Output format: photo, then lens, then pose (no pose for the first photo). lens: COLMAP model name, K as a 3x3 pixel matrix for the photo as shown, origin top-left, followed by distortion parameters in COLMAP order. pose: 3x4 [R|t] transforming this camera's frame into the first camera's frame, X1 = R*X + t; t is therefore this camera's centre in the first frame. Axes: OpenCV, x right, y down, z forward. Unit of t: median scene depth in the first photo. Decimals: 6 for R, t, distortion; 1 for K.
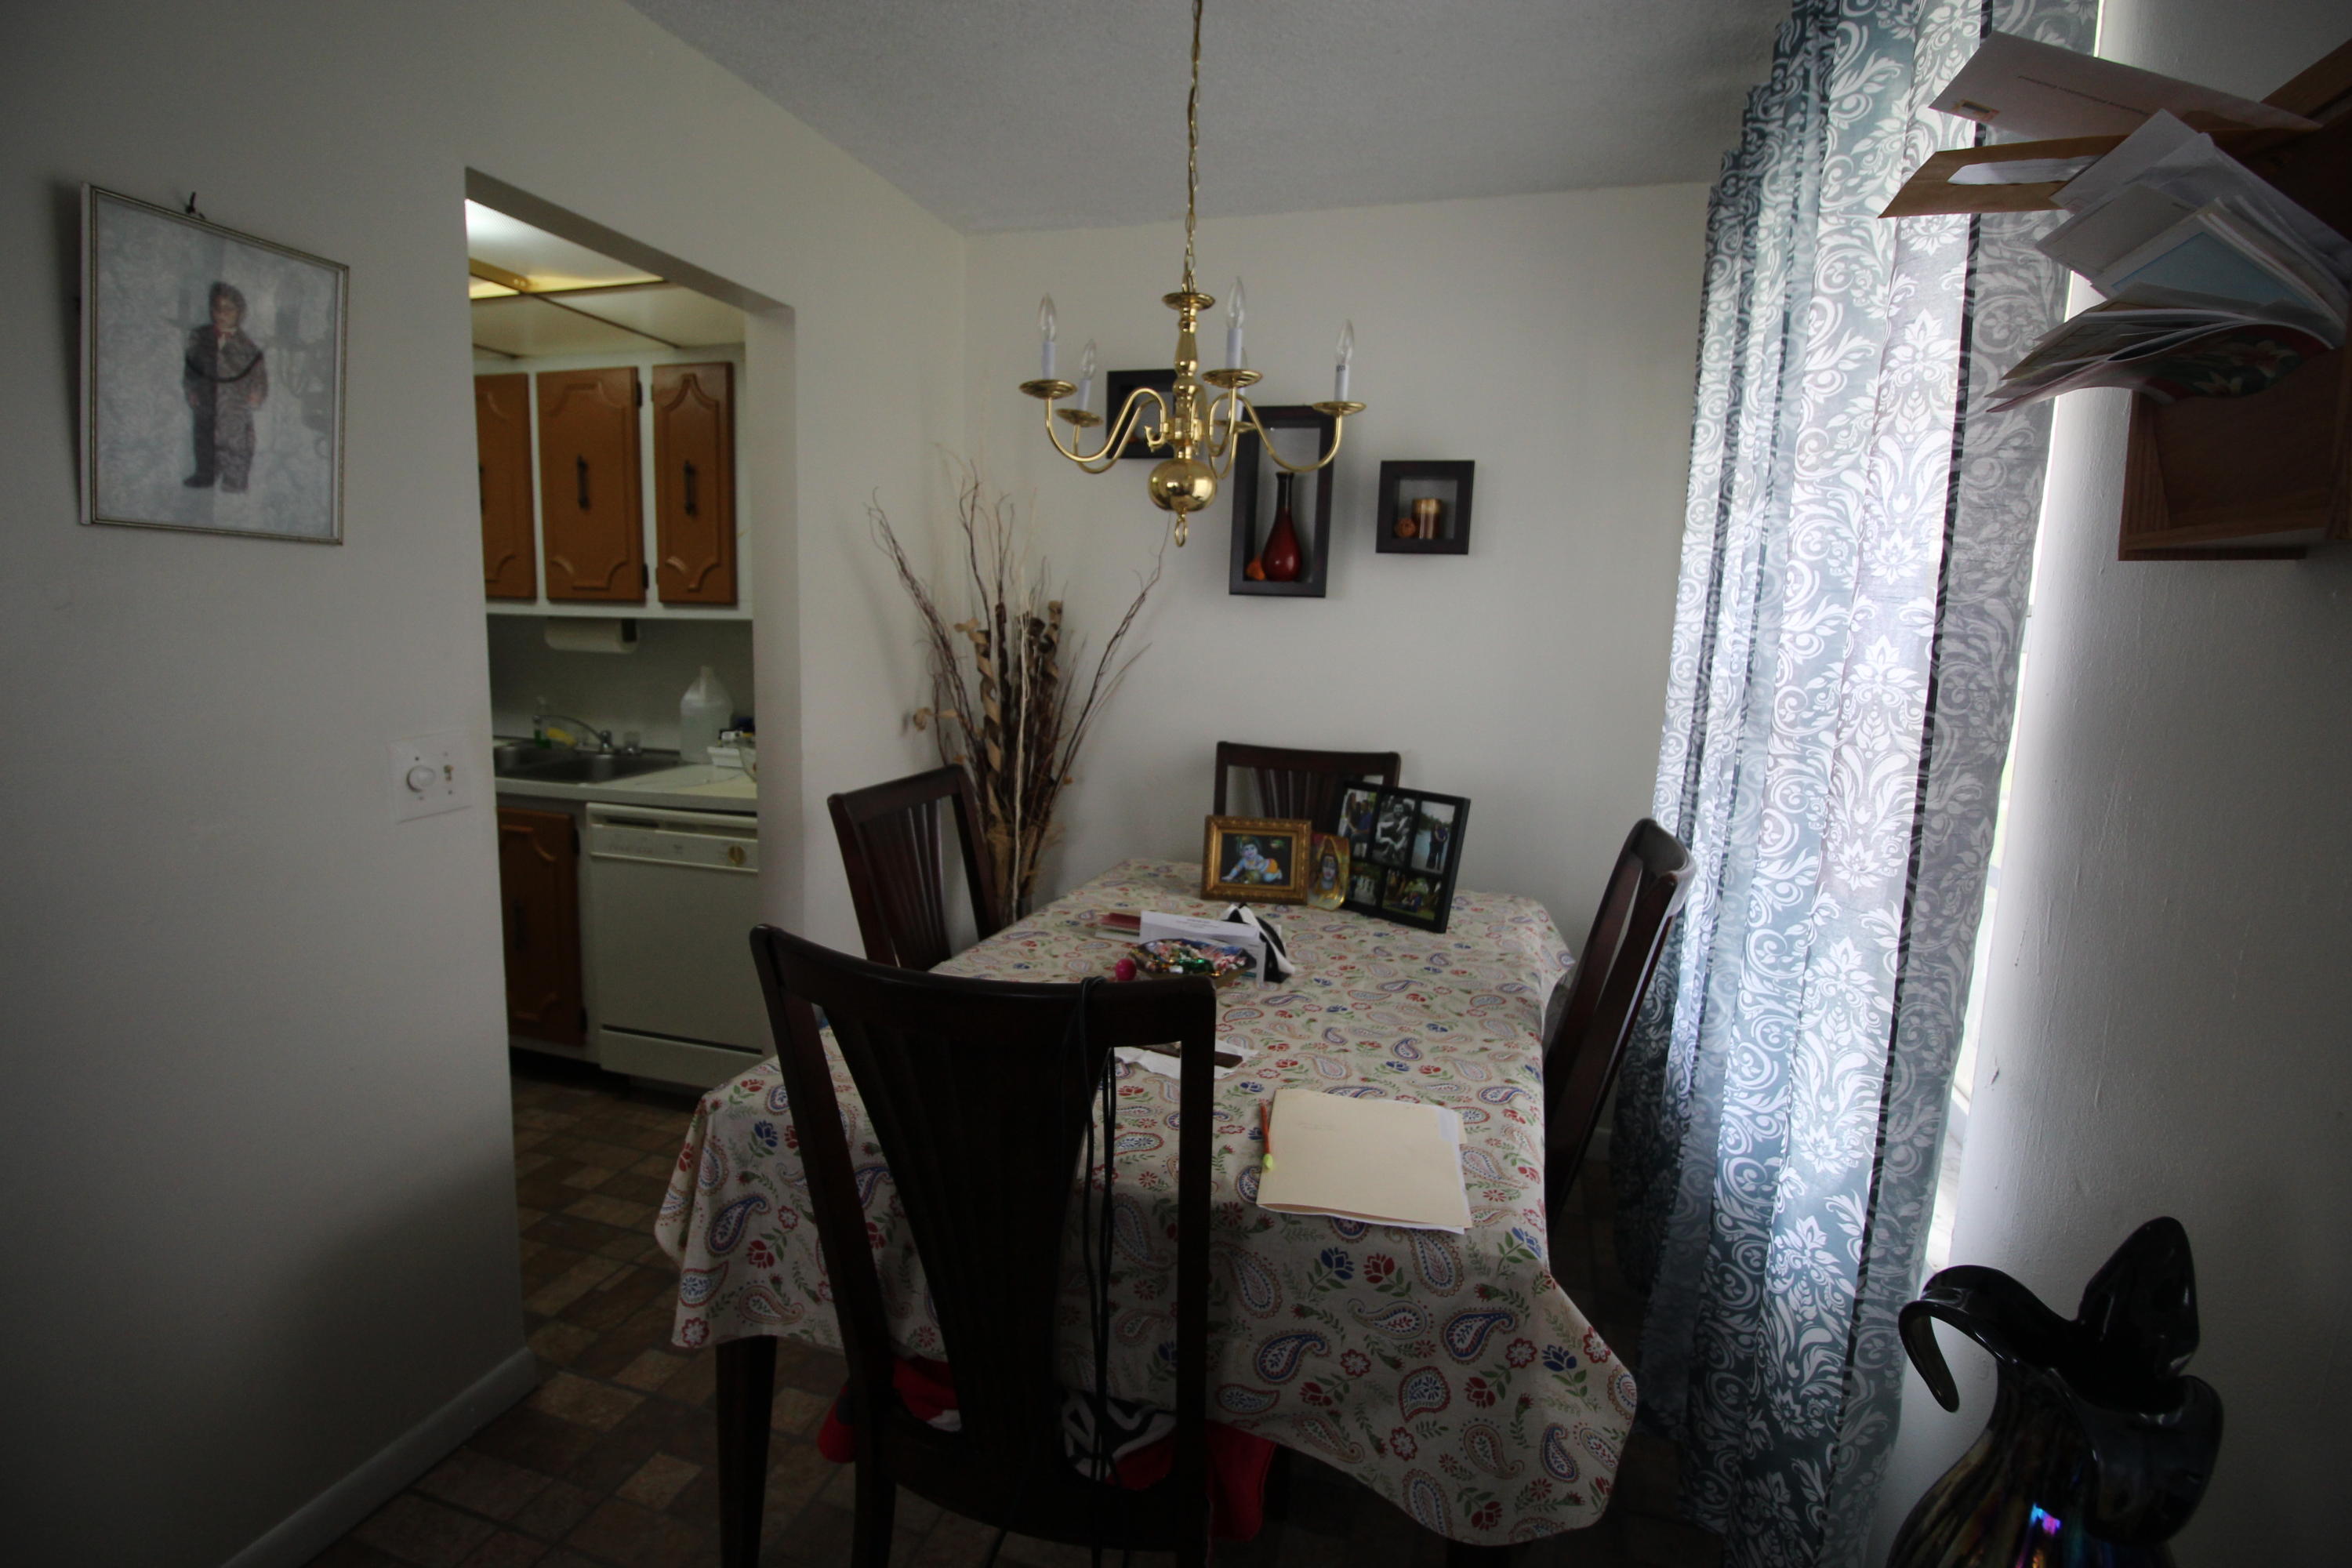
lens RADIAL K [[1068.6, 0, 1176.0], [0, 1068.6, 784.0], [0, 0, 1]] dist [-0.002069, -0.011313]
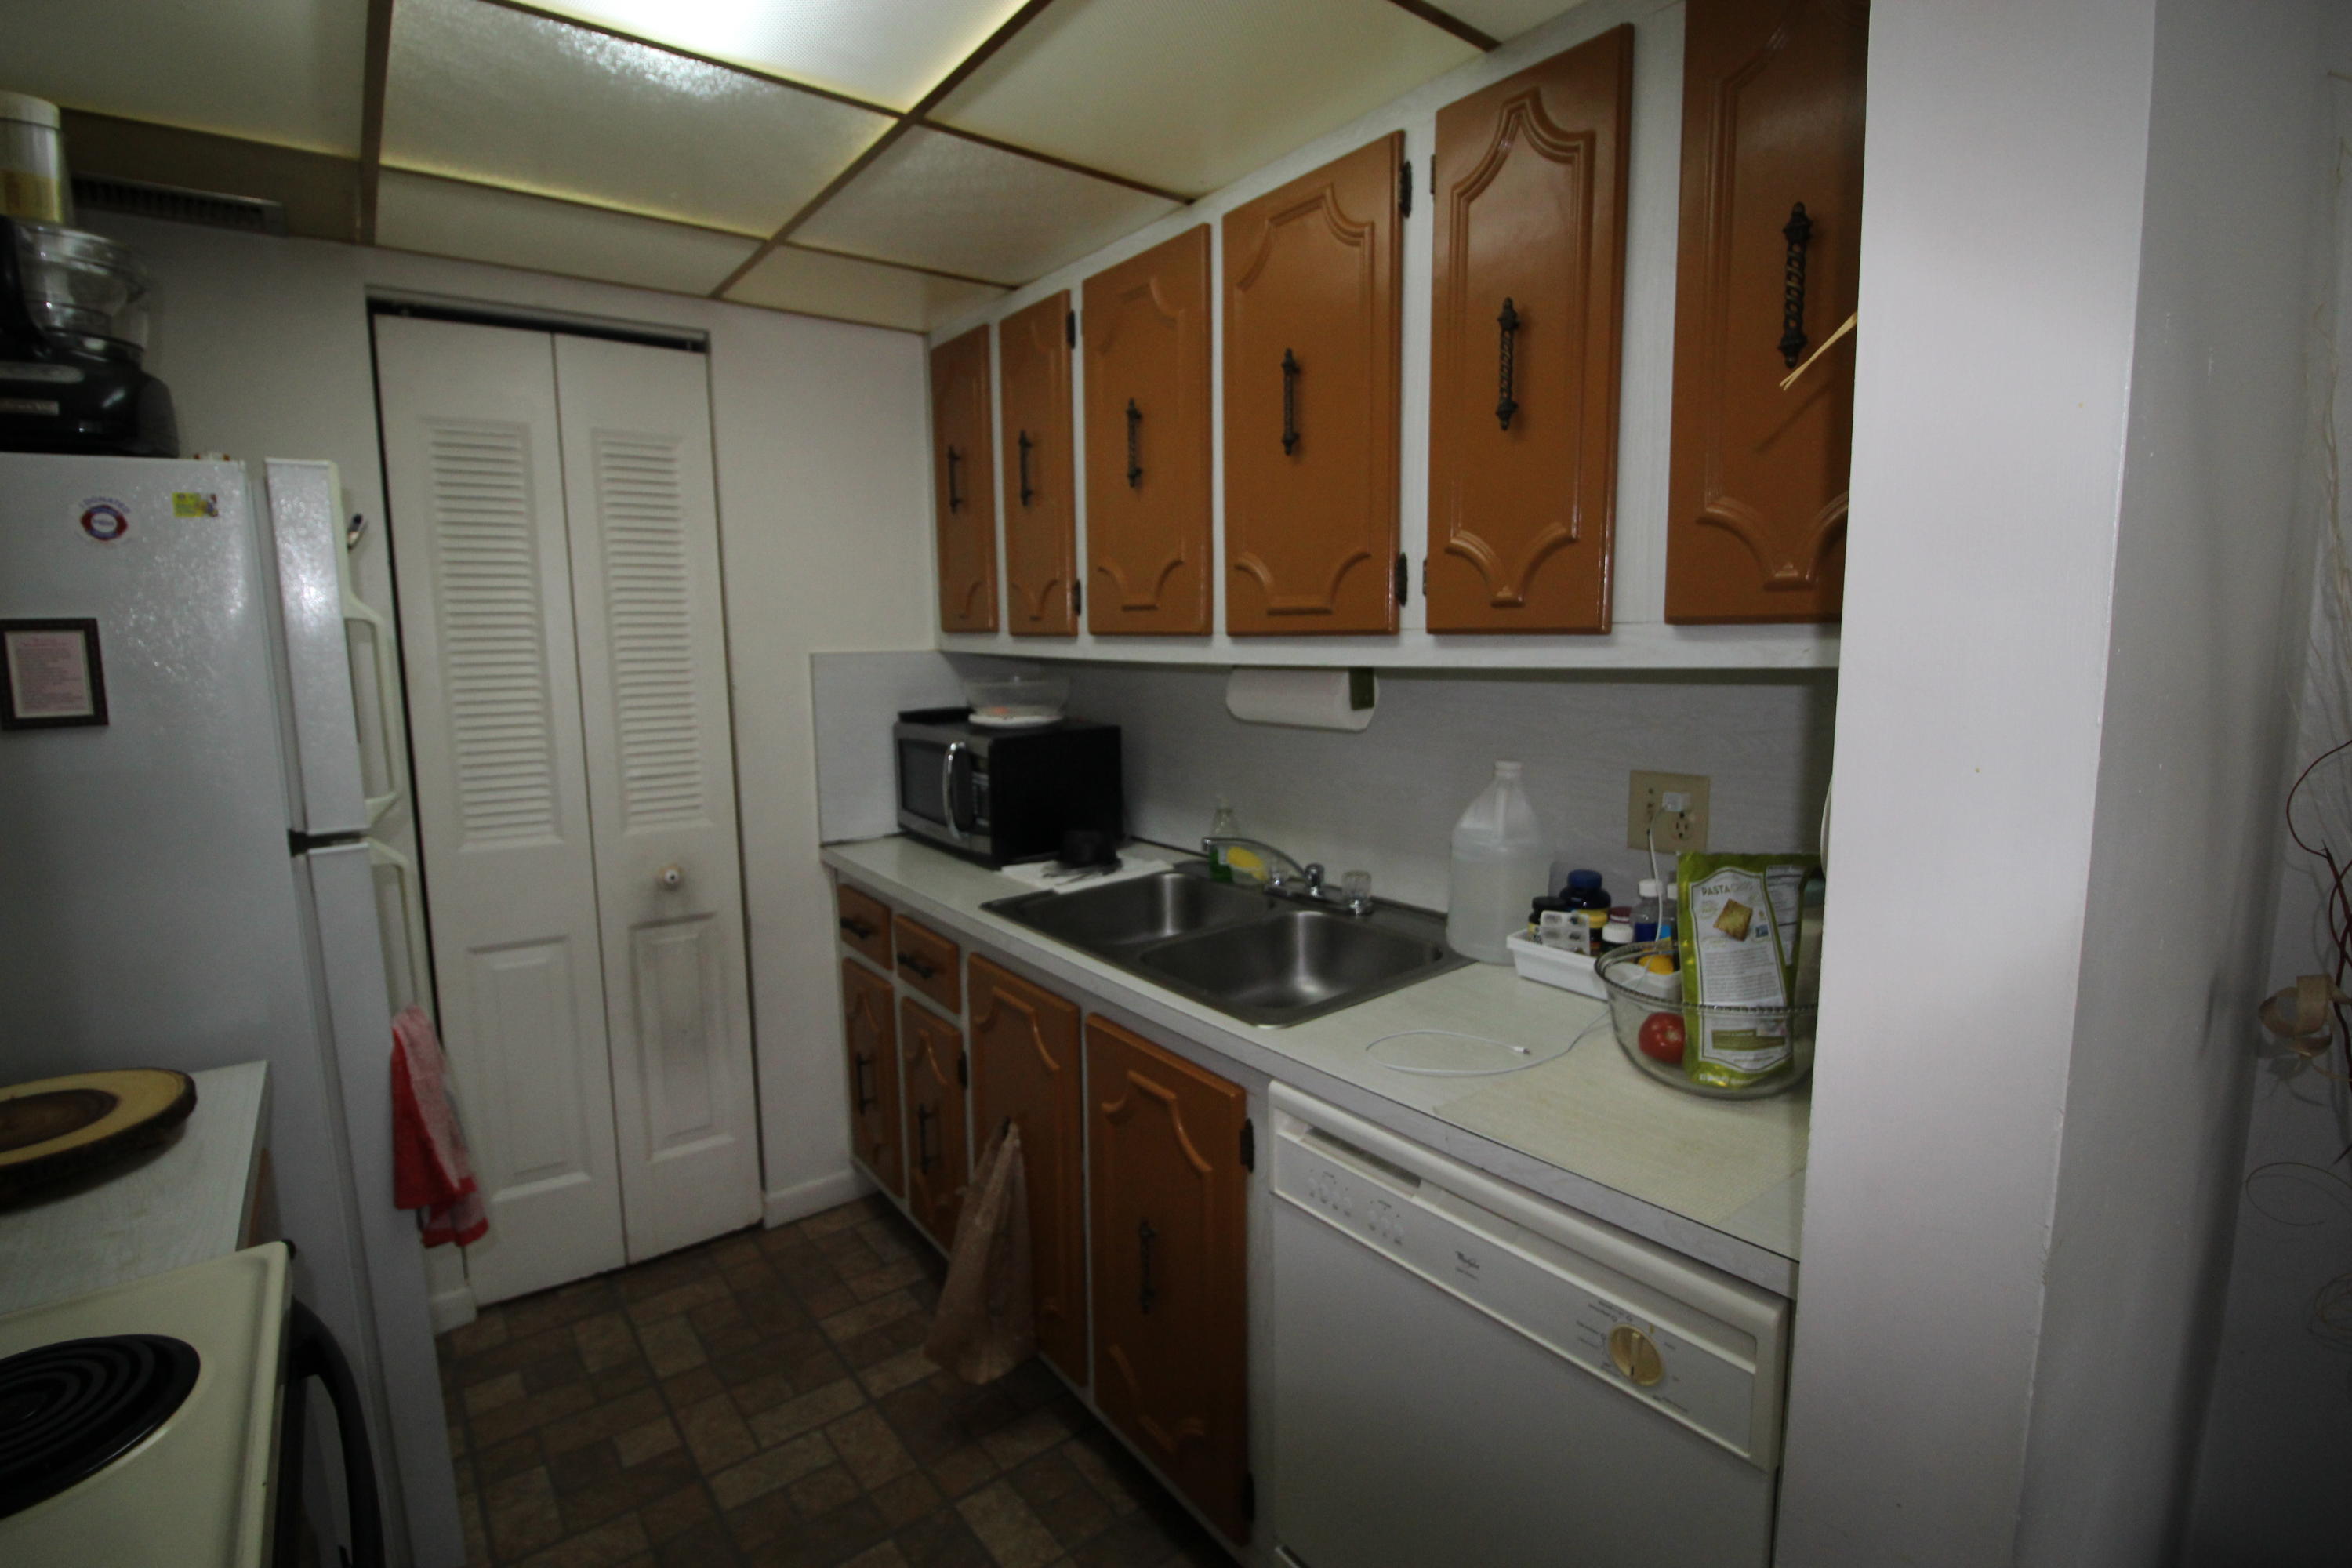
lens RADIAL K [[1093.5, 0, 1173.9], [0, 1093.5, 766.0], [0, 0, 1]] dist [0.001206, -0.013576]
pose [[0.813887, 0.025630, -0.580457, -0.294004], [-0.041181, 0.999059, -0.013628, -0.100018], [0.579562, 0.034995, 0.814177, 0.546327]]
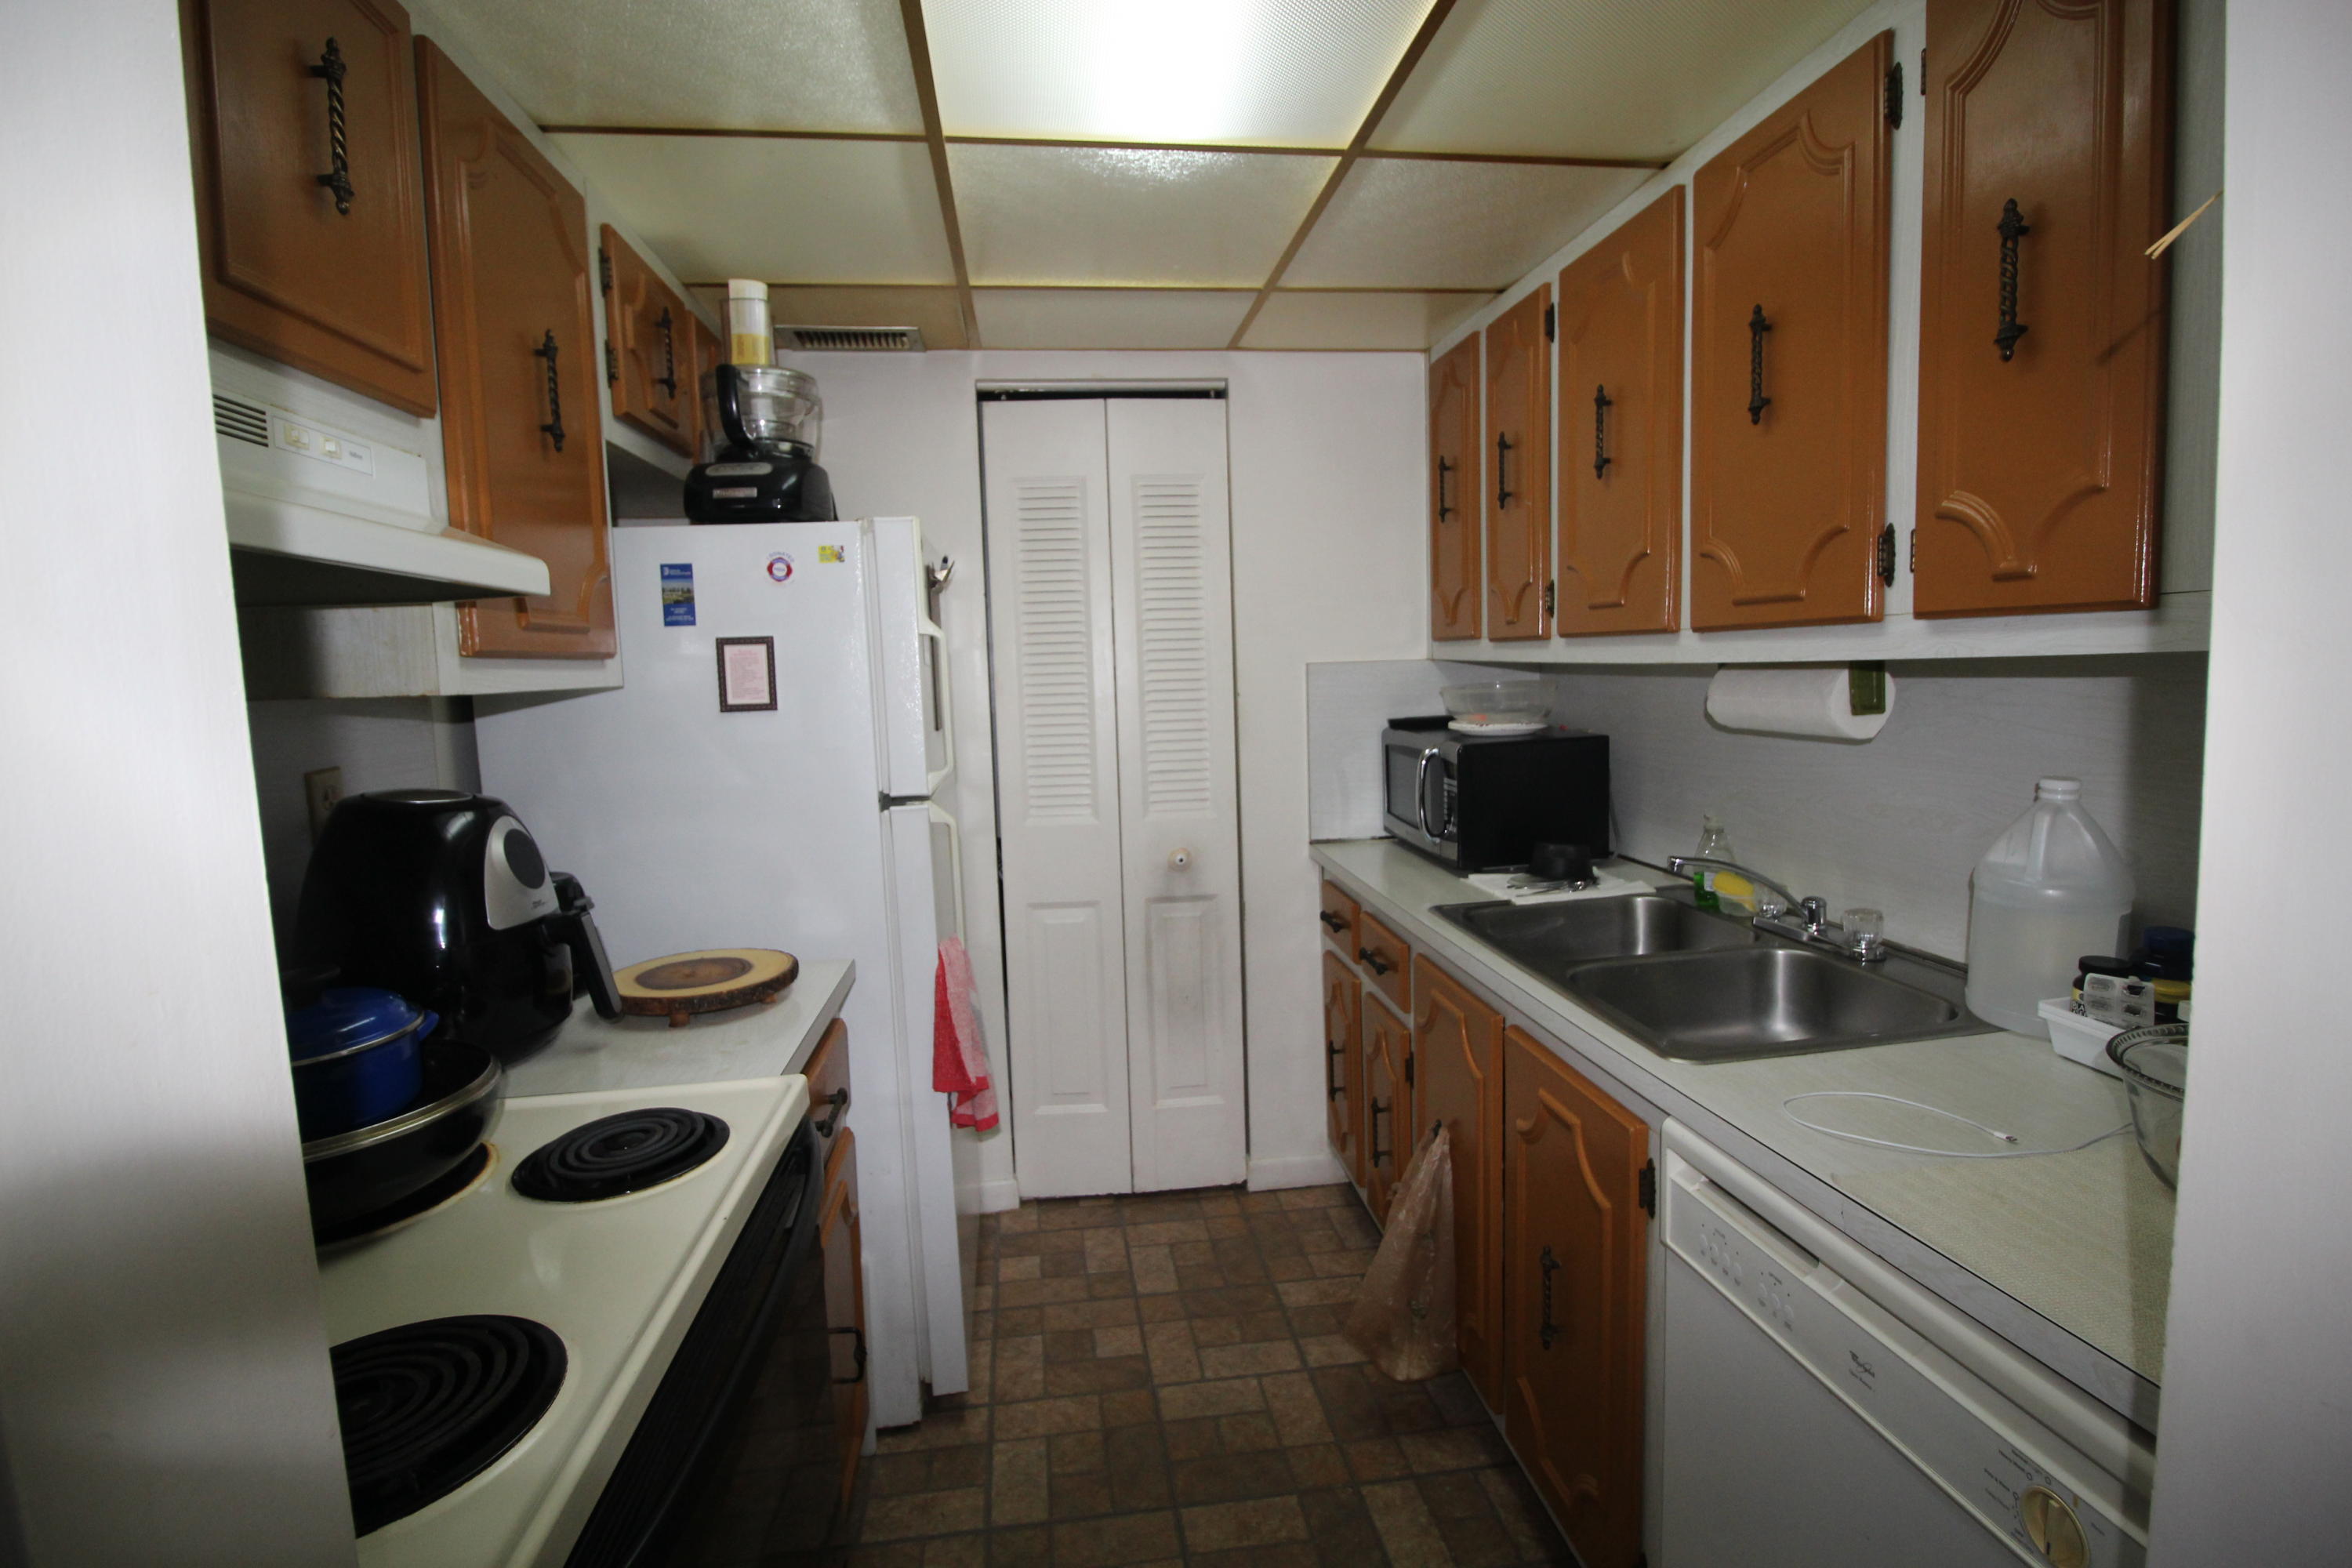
lens RADIAL K [[1097.1, 0, 1173.5], [0, 1097.1, 763.7], [0, 0, 1]] dist [-0.000324, -0.011436]
pose [[0.411054, 0.033967, -0.910978, -0.231321], [-0.084769, 0.996400, -0.001098, -0.093482], [0.907661, 0.077675, 0.412454, 0.594477]]
